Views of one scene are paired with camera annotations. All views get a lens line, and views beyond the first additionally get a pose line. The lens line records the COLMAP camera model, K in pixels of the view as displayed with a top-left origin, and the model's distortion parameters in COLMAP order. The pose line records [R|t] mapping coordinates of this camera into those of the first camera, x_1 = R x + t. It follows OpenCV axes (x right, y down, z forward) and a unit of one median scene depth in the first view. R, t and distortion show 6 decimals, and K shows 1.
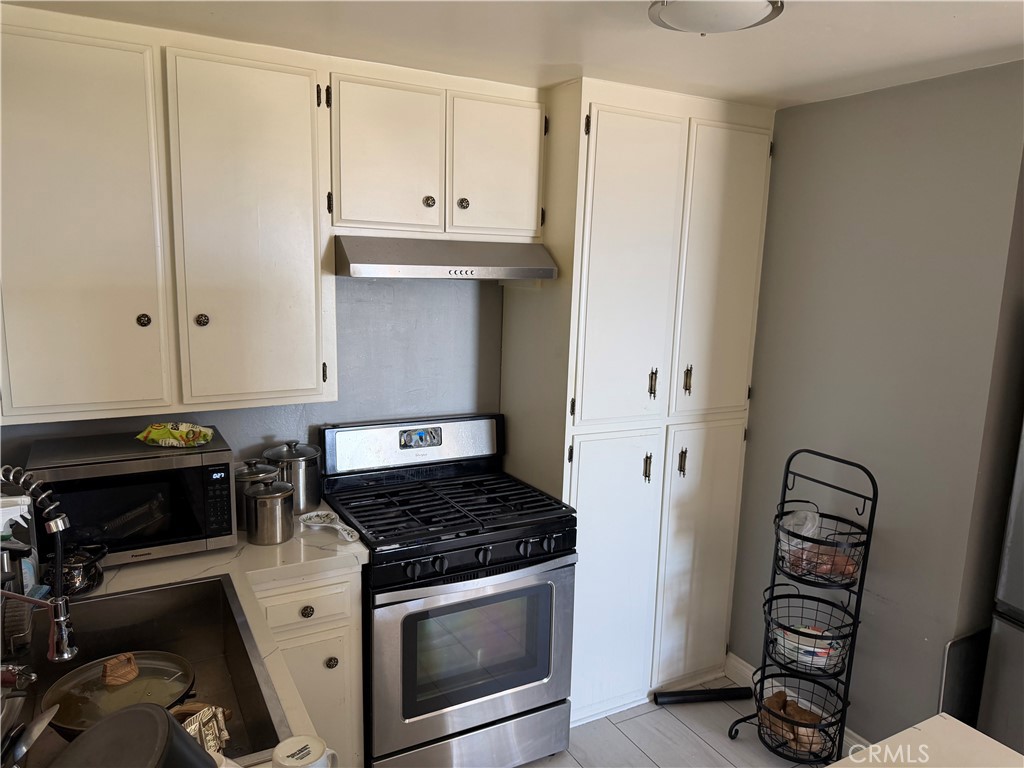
lens RADIAL K [[710.5, 0, 512.0], [0, 710.5, 384.0], [0, 0, 1]] dist [0.003260, 0.000776]
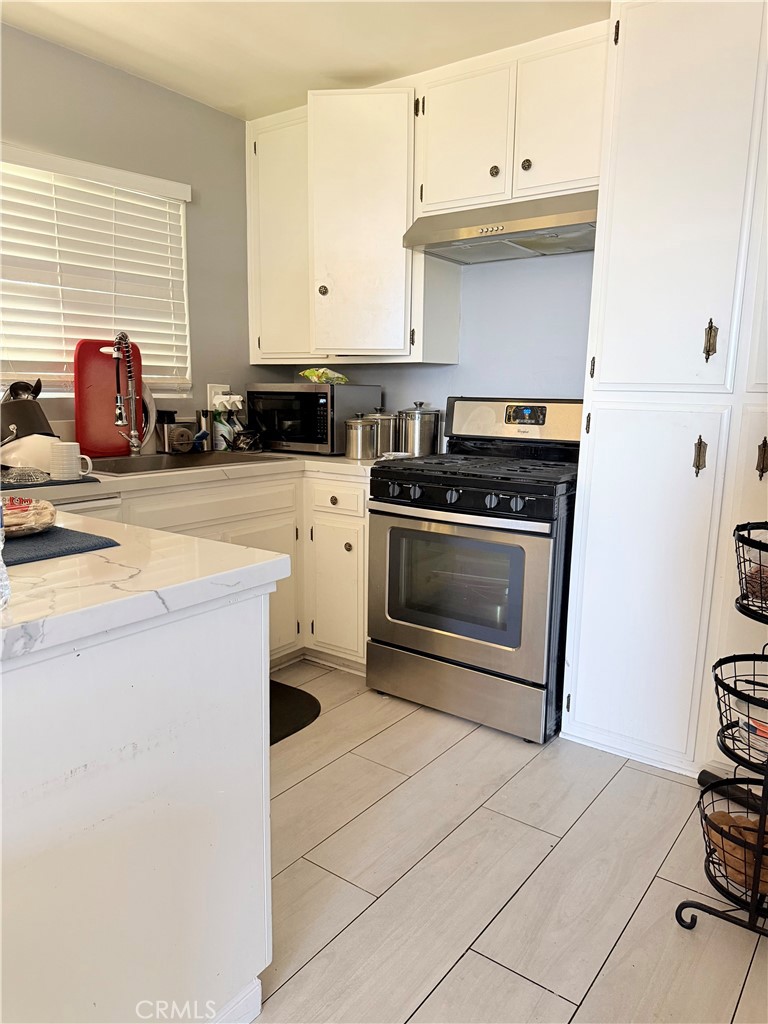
lens RADIAL K [[716.3, 0, 382.3], [0, 716.3, 534.9], [0, 0, 1]] dist [0.000957, -0.001280]
pose [[0.394109, 0.150144, -0.906717, 0.876491], [-0.150422, 0.983800, 0.097527, 0.203523], [0.906671, 0.097954, 0.410309, 0.448817]]
